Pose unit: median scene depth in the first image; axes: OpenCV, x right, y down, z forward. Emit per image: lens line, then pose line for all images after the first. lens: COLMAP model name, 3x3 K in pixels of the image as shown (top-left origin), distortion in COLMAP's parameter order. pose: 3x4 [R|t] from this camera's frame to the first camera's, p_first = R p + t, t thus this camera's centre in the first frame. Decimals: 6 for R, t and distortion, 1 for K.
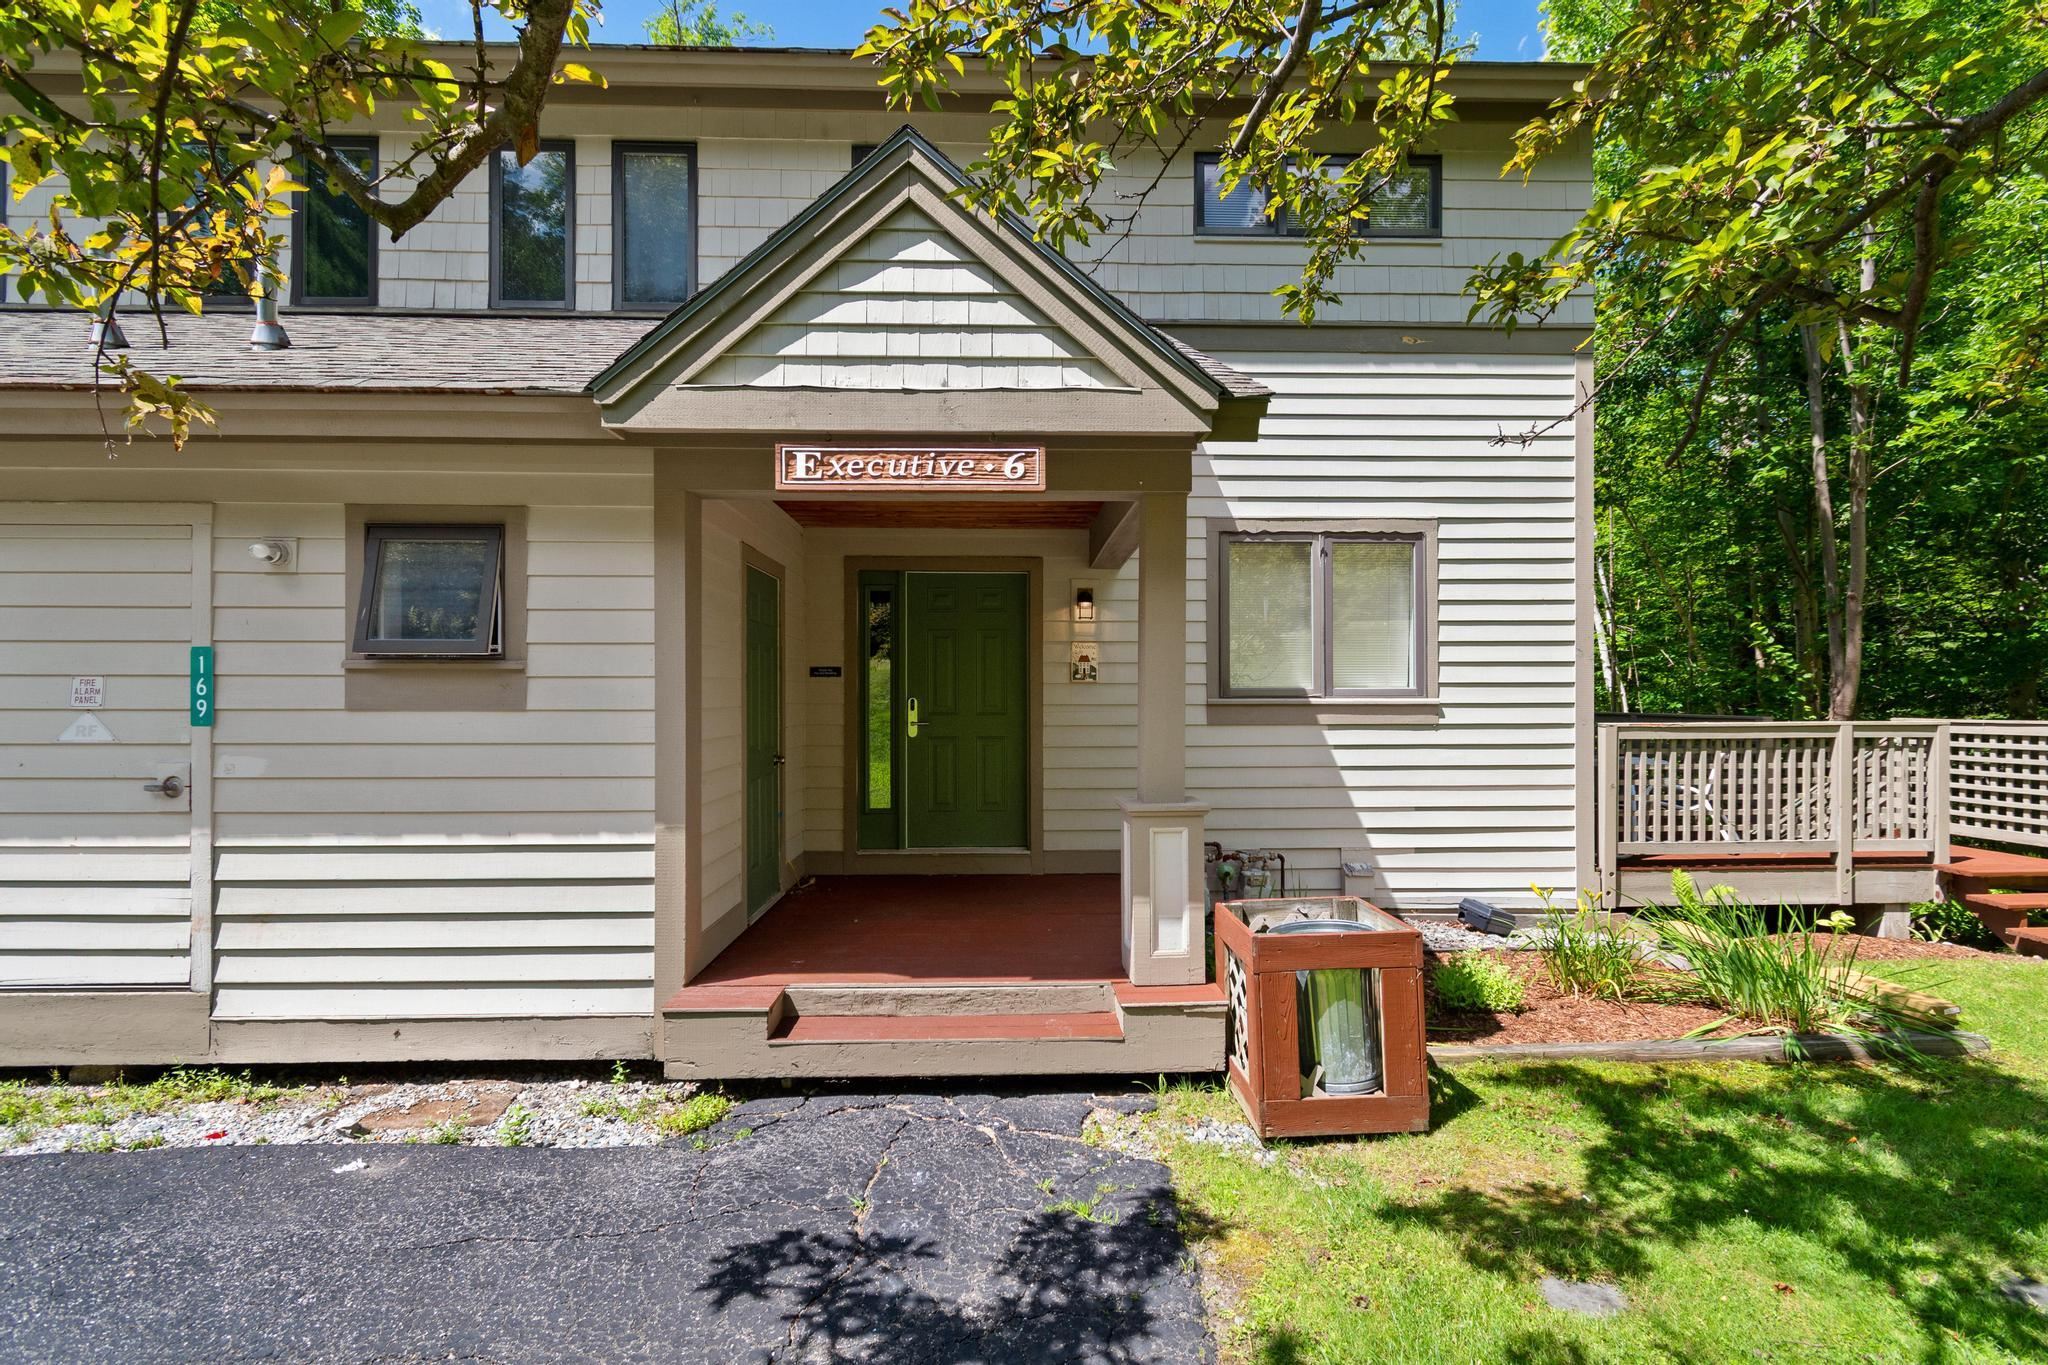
lens RADIAL K [[907.8, 0, 1027.4], [0, 907.8, 687.7], [0, 0, 1]] dist [0.001503, -0.000652]
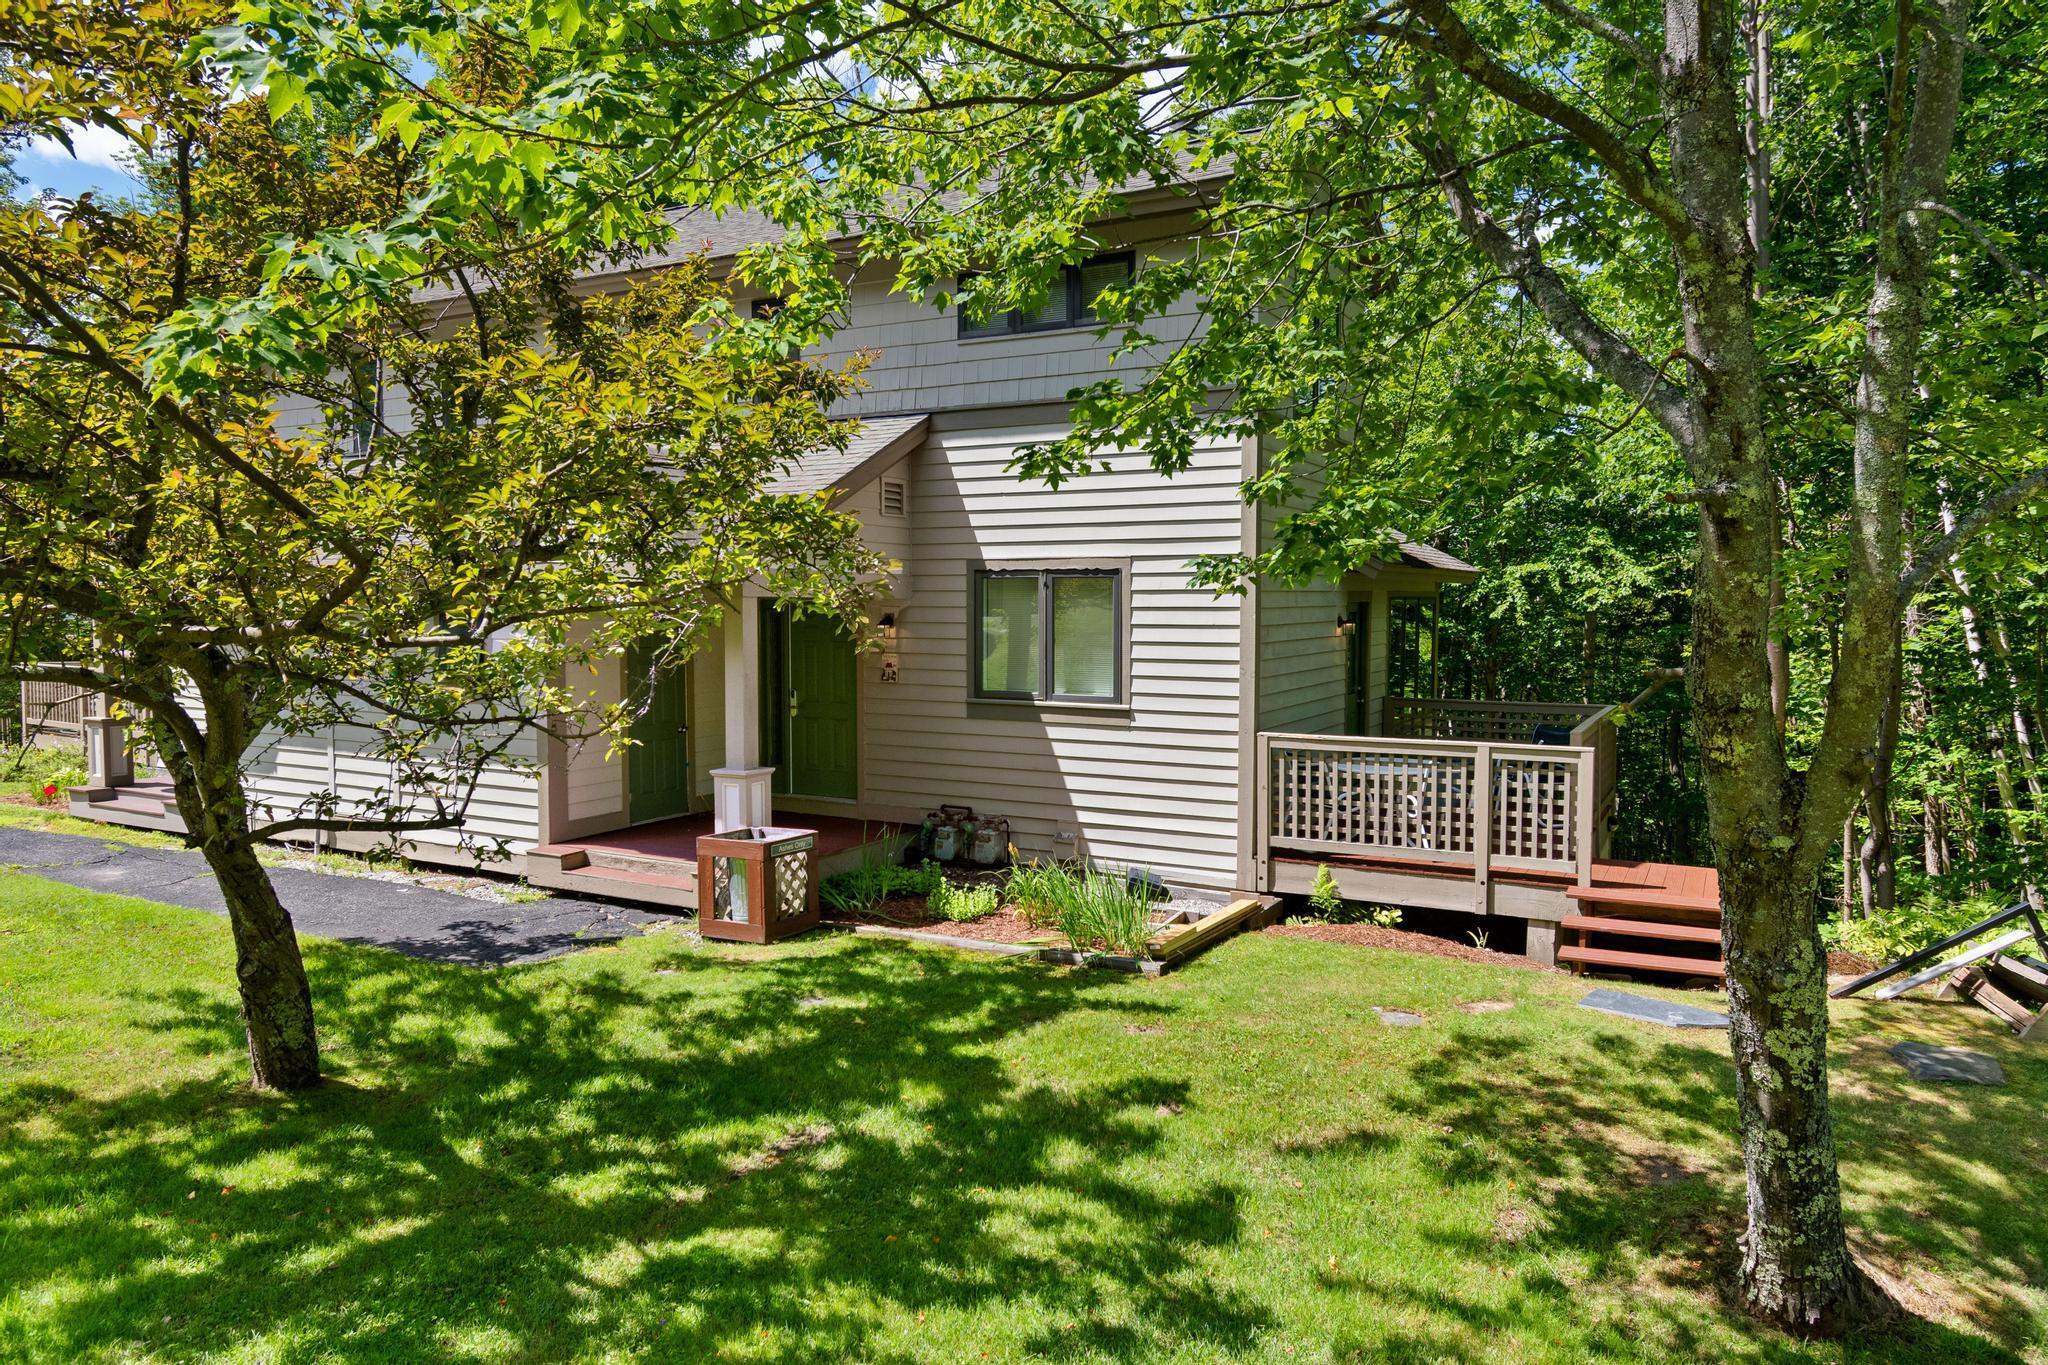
lens RADIAL K [[1321.9, 0, 1032.7], [0, 1321.9, 679.9], [0, 0, 1]] dist [-0.001368, 0.001497]
pose [[0.865478, 0.033223, -0.499845, 2.006725], [0.000381, 0.997754, 0.066977, -0.231097], [0.500948, -0.058158, 0.863521, -0.972997]]
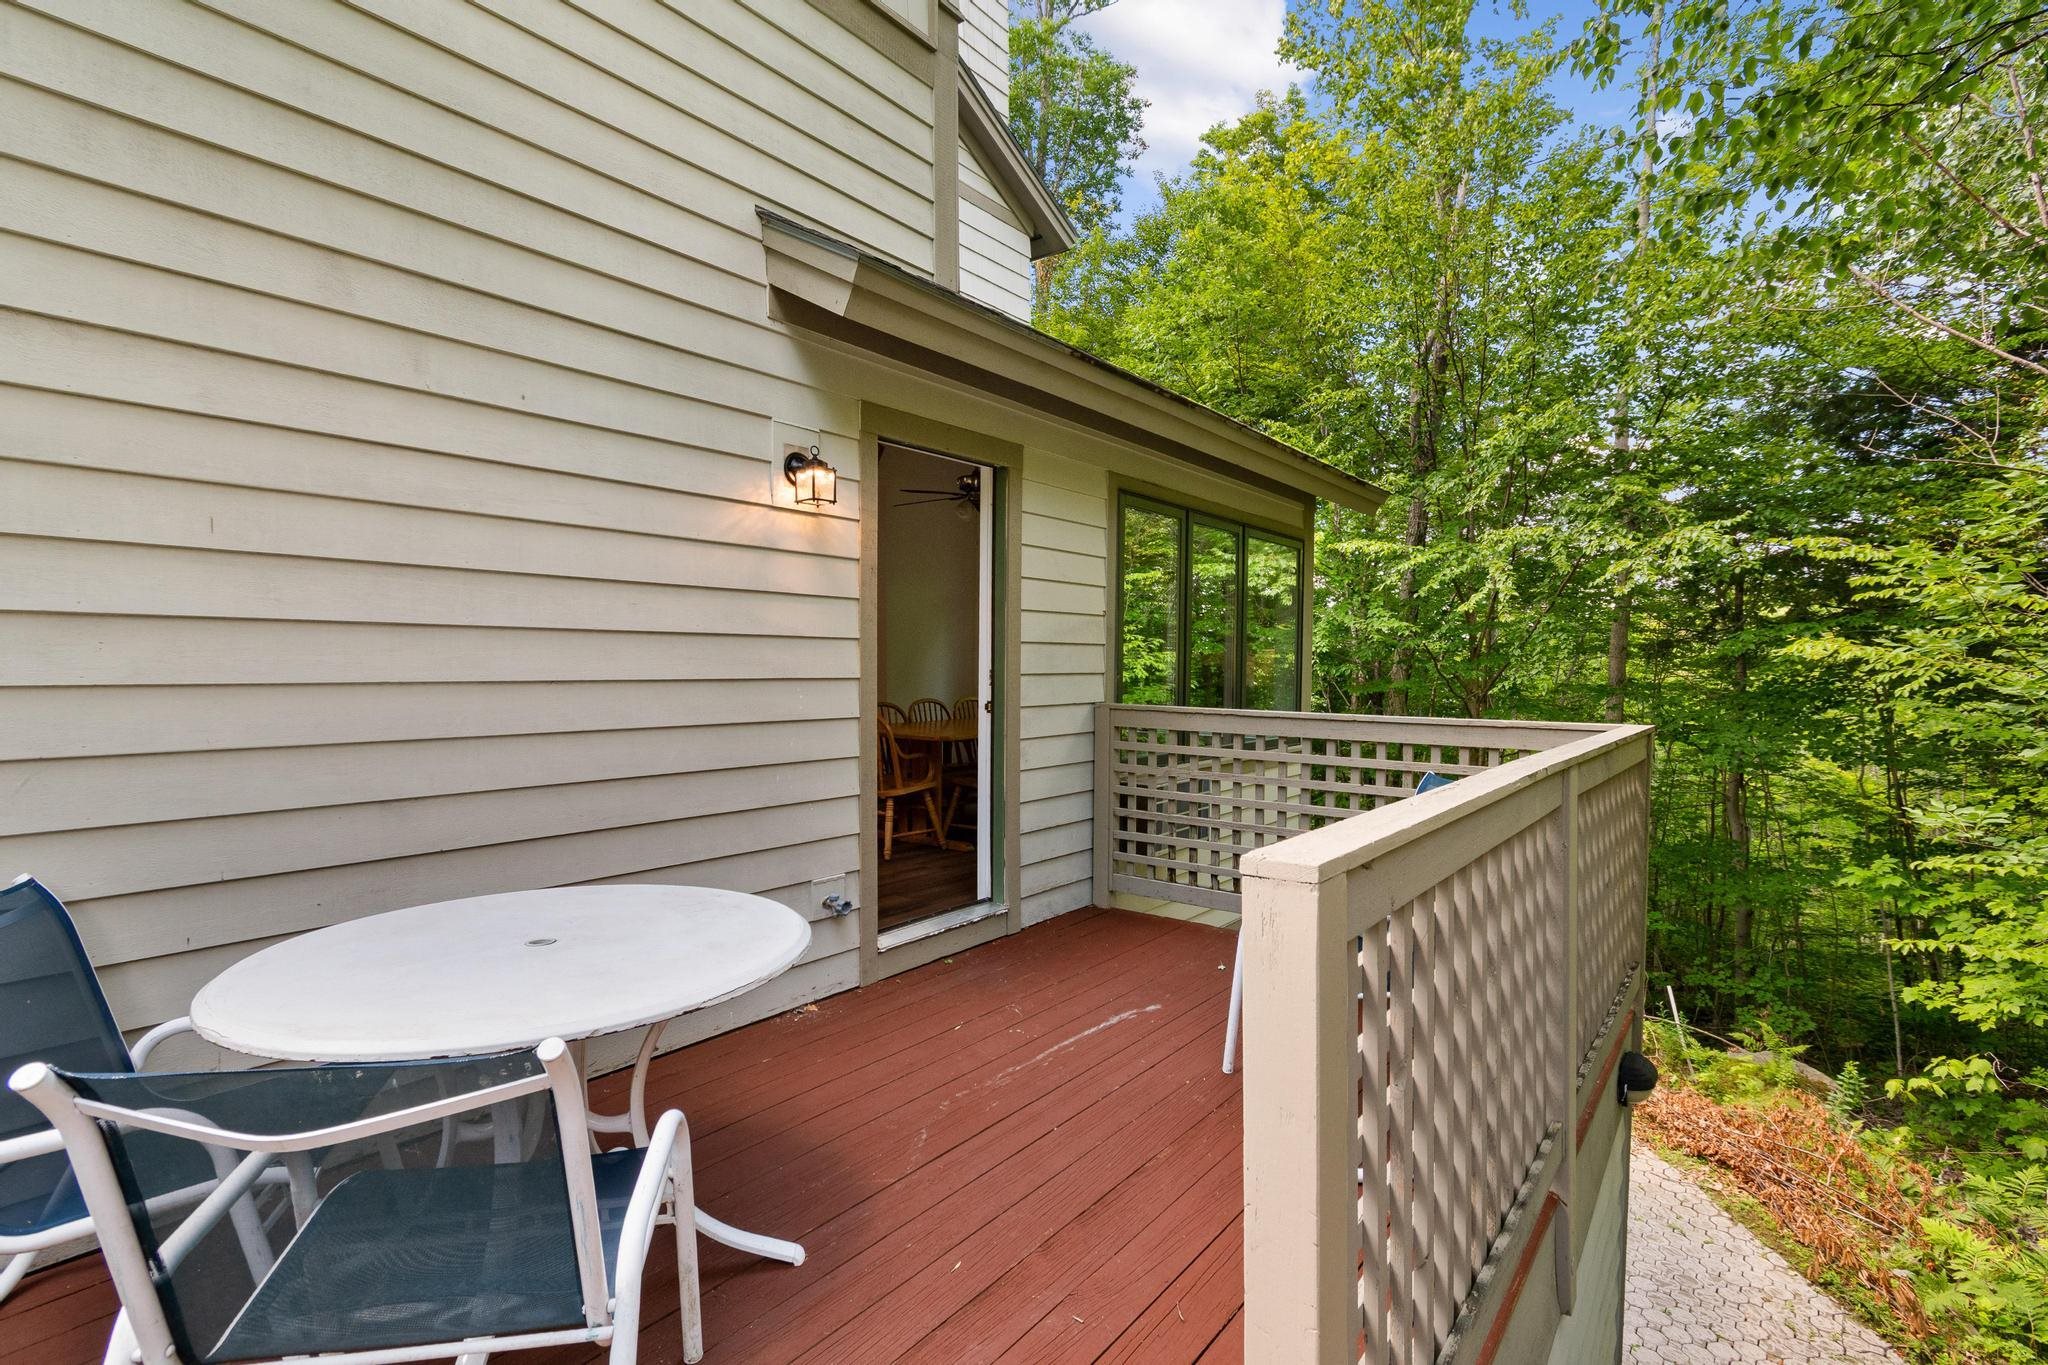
lens RADIAL K [[933.1, 0, 1036.3], [0, 933.1, 673.8], [0, 0, 1]] dist [0.000974, -0.001459]
pose [[0.765914, 0.007727, -0.642897, 1.696295], [-0.002743, 0.999958, 0.008751, 0.016407], [0.642937, -0.004939, 0.765903, 1.789442]]
